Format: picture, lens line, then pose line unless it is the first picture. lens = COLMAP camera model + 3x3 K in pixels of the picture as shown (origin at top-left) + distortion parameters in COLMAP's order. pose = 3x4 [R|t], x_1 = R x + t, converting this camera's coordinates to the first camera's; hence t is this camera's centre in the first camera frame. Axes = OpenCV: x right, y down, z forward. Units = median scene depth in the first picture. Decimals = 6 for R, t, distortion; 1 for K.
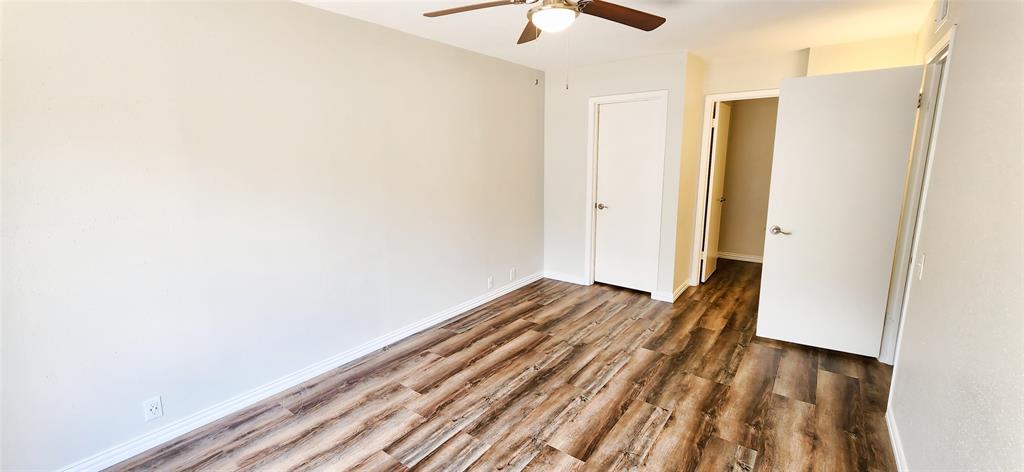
lens RADIAL K [[419.2, 0, 504.1], [0, 419.2, 238.2], [0, 0, 1]] dist [0.008738, -0.006081]
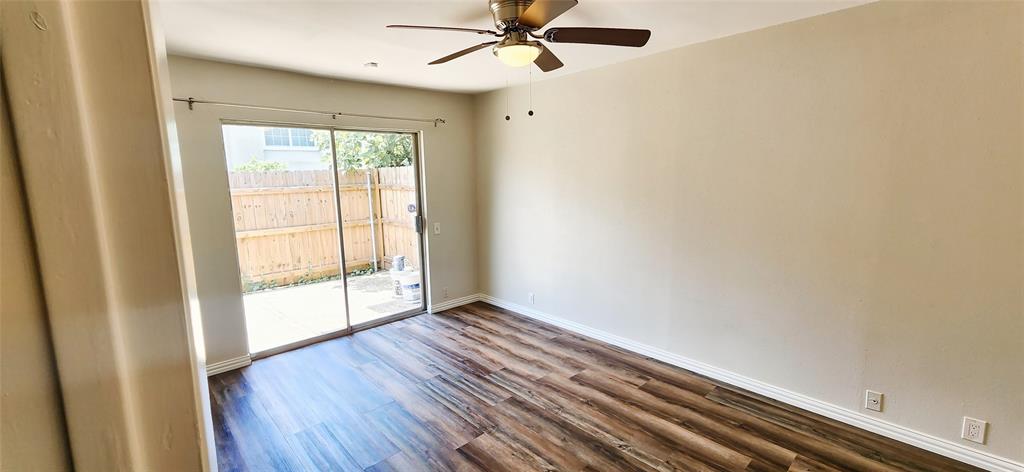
lens RADIAL K [[419.2, 0, 504.1], [0, 419.2, 238.2], [0, 0, 1]] dist [0.008738, -0.006081]
pose [[-0.174849, 0.168460, -0.970077, 0.765173], [-0.171921, 0.964895, 0.198547, -0.176575], [0.969469, 0.201493, -0.139749, 0.759143]]
